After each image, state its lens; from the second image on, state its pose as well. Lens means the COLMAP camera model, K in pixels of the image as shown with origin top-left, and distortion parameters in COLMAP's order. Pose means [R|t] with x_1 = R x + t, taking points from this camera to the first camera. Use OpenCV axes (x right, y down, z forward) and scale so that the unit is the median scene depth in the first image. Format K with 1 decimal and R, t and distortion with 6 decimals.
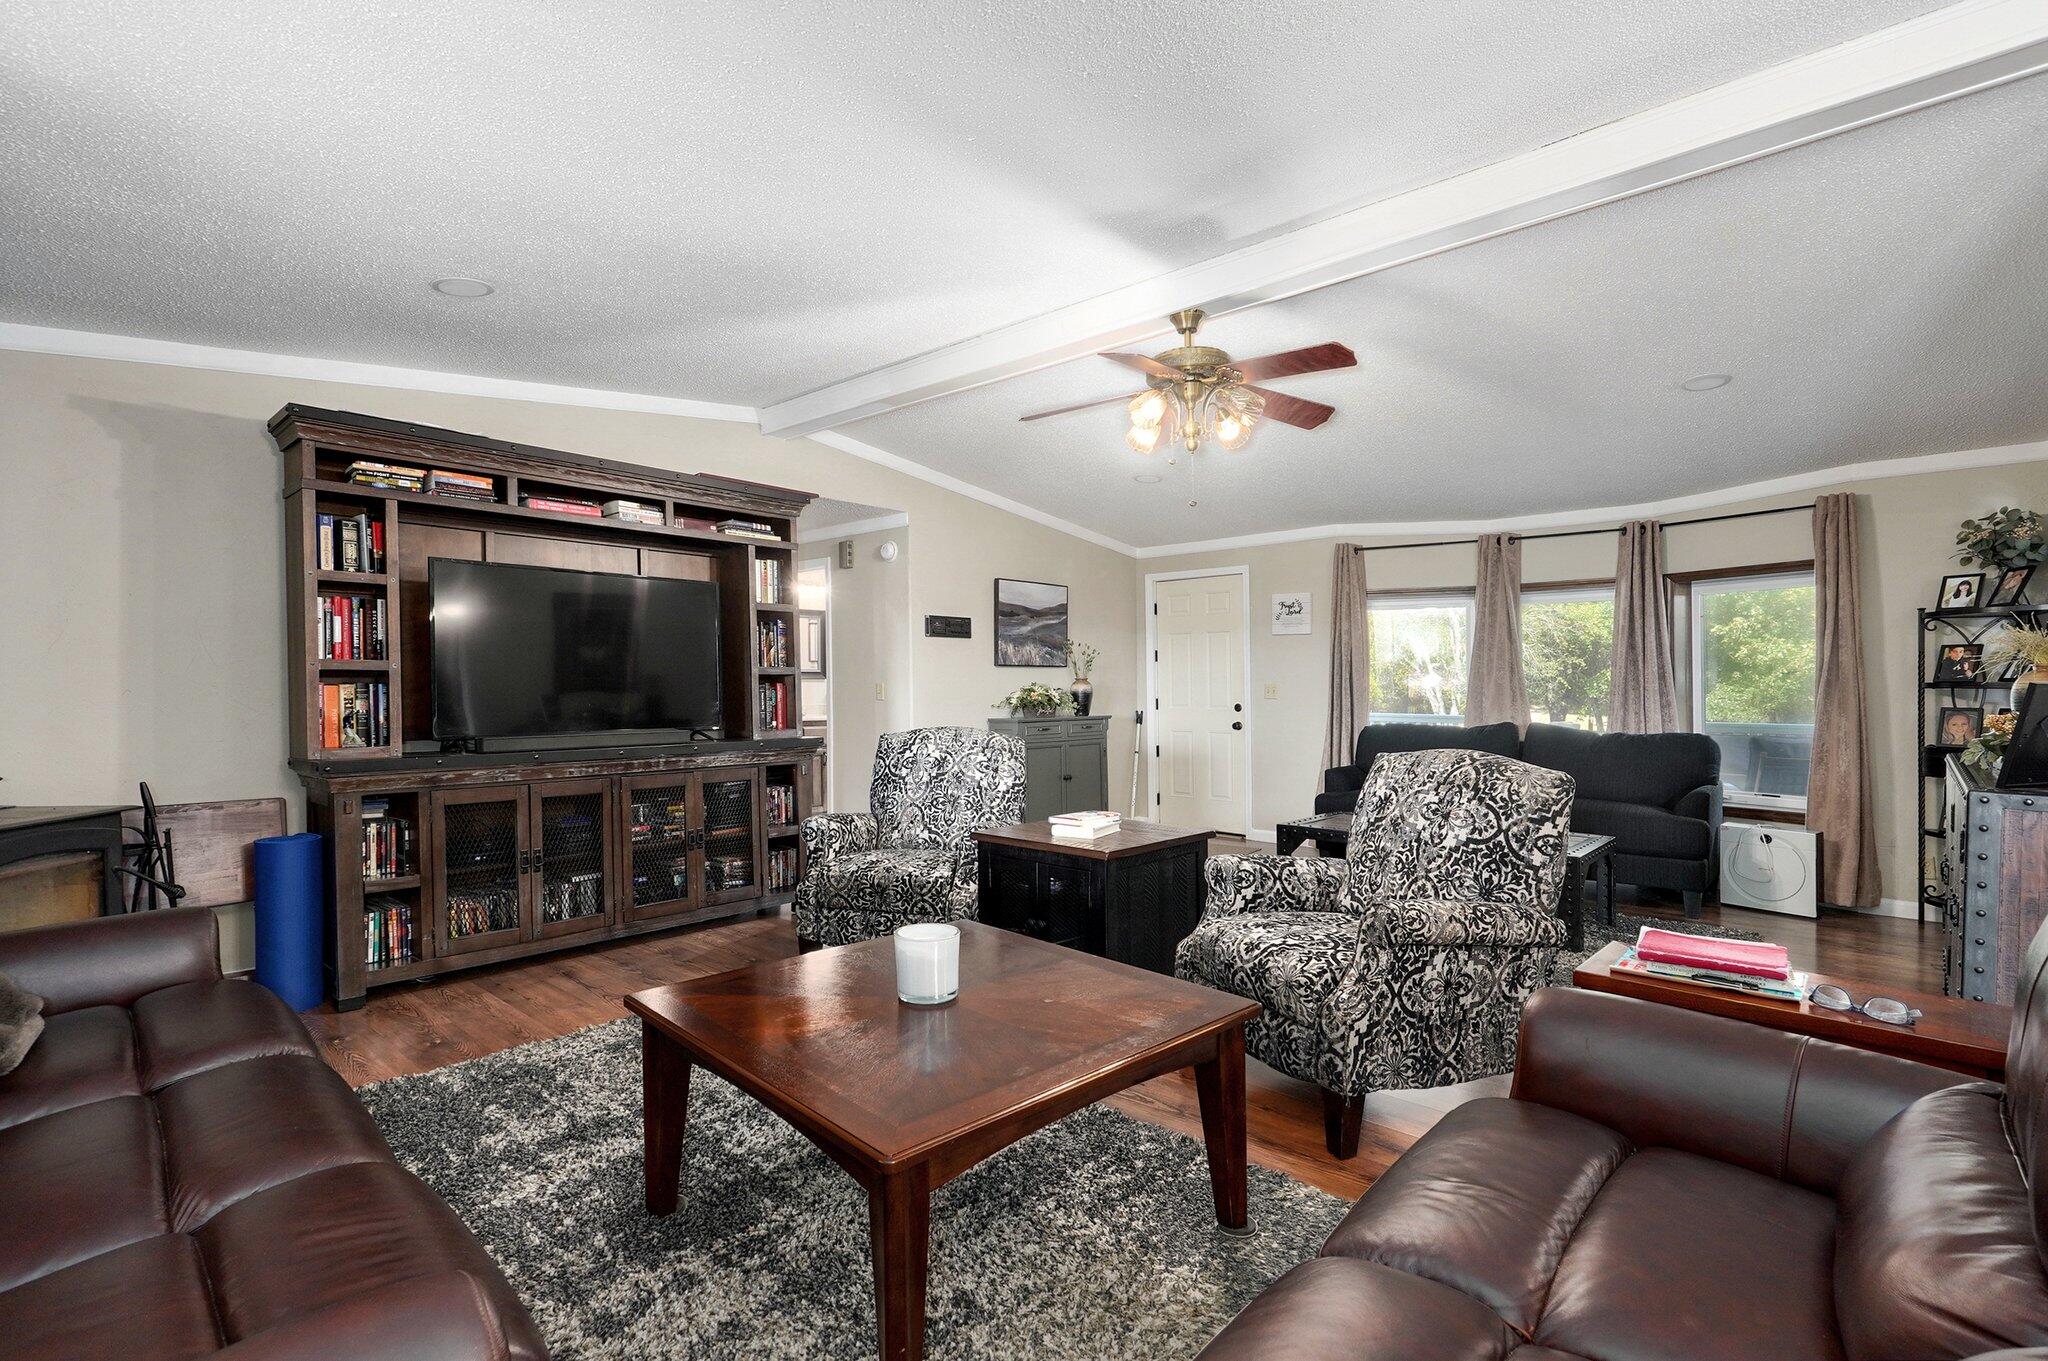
lens RADIAL K [[957.2, 0, 1024.0], [0, 957.2, 680.5], [0, 0, 1]] dist [0.000118, 0.000051]
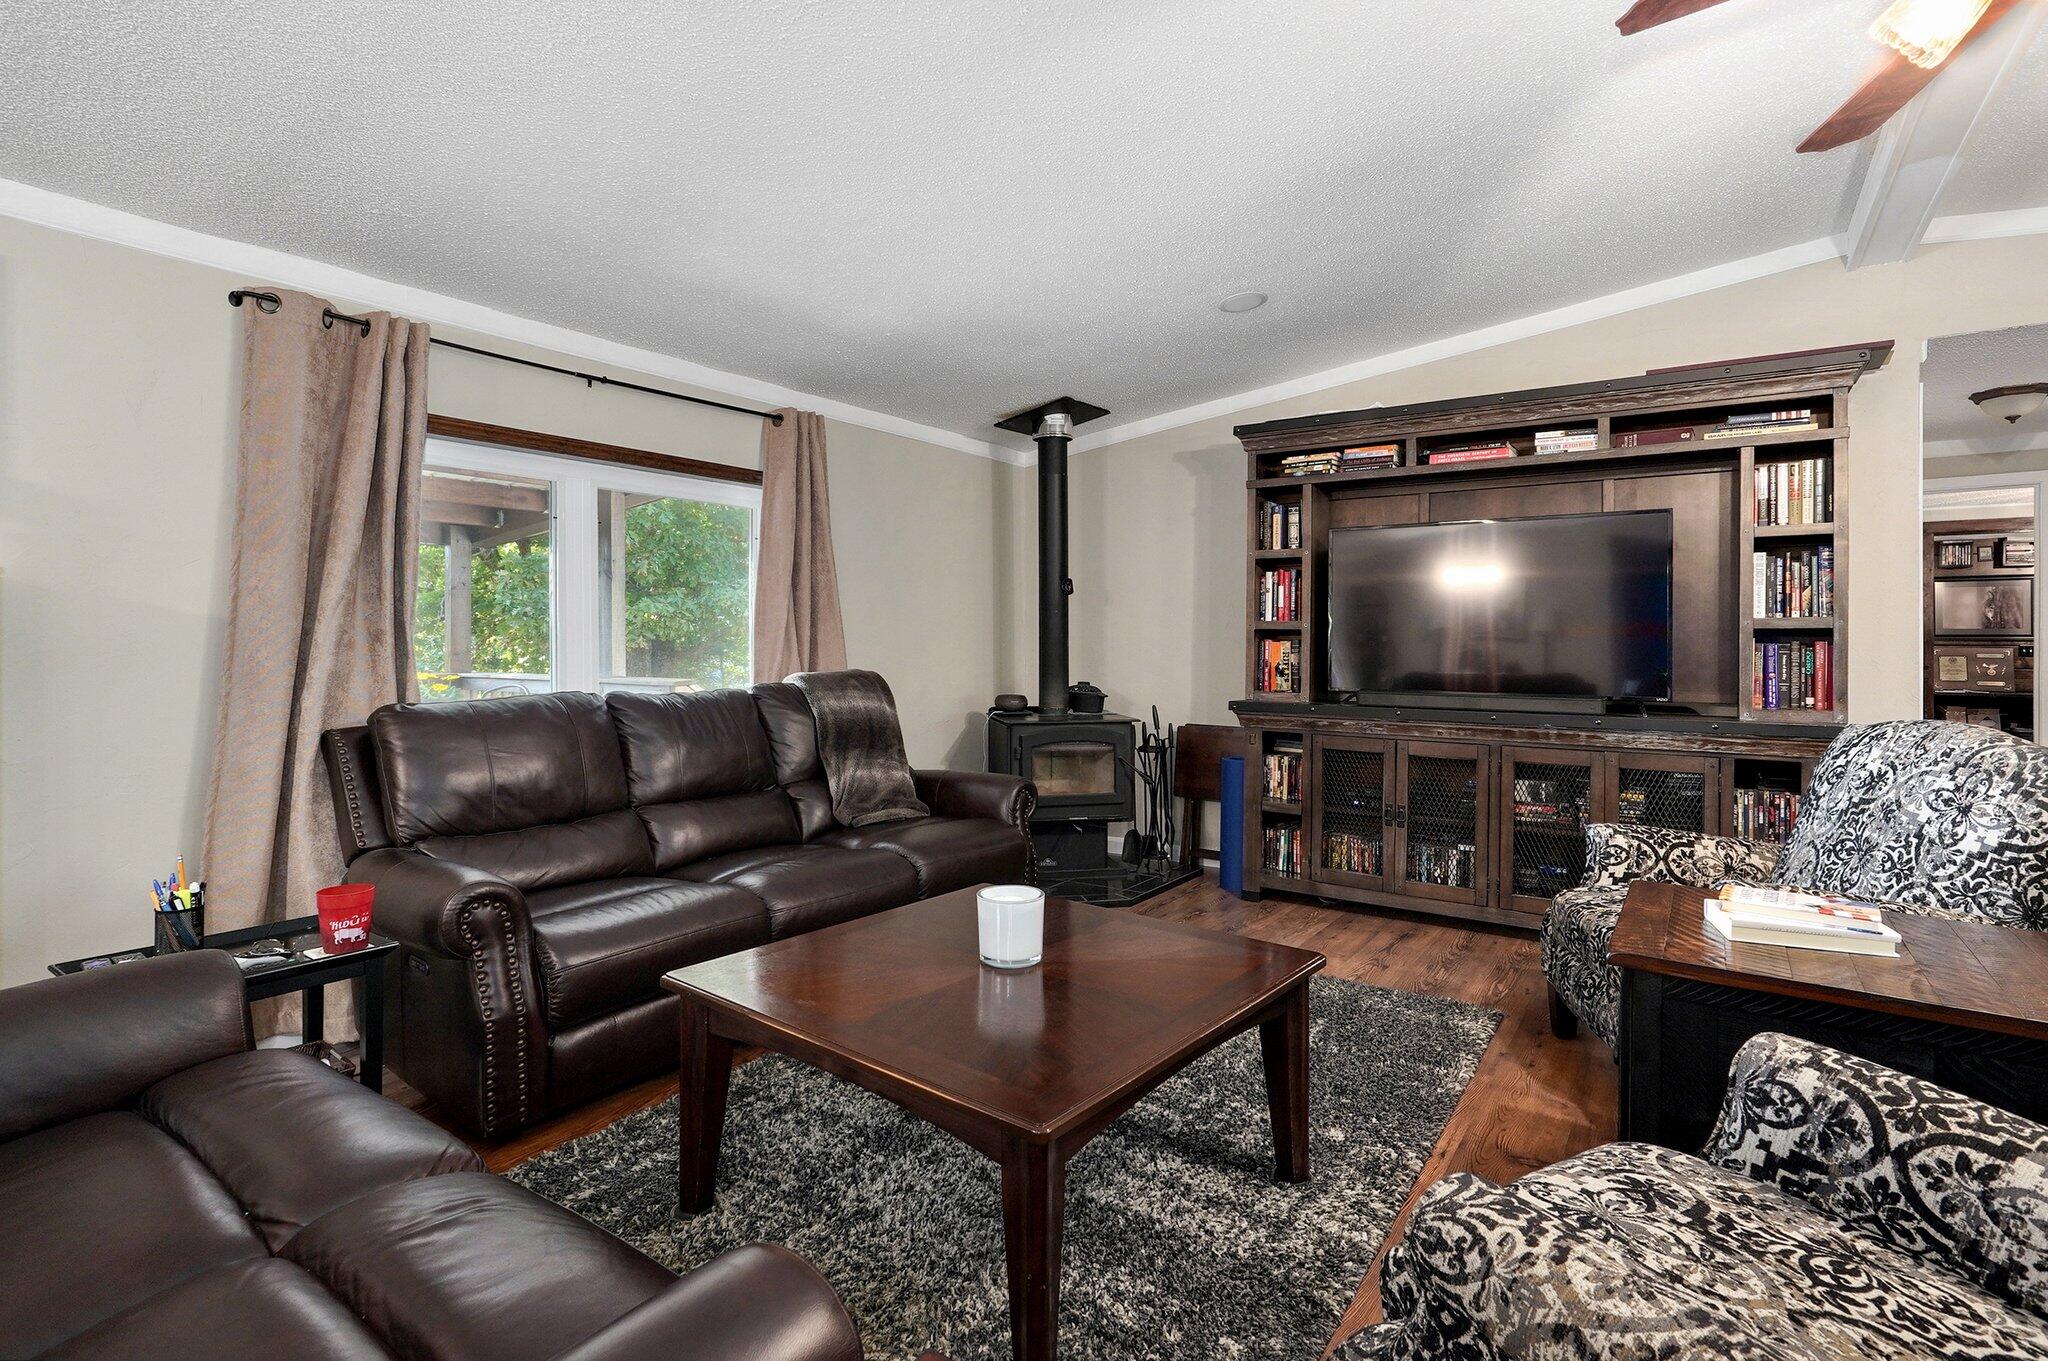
lens RADIAL K [[990.0, 0, 1023.1], [0, 990.0, 647.6], [0, 0, 1]] dist [0.000082, 0.000205]
pose [[0.129070, 0.008611, -0.991598, 0.480540], [0.000899, 0.999961, 0.008801, 0.000685], [0.991635, -0.002027, 0.129057, 0.475823]]
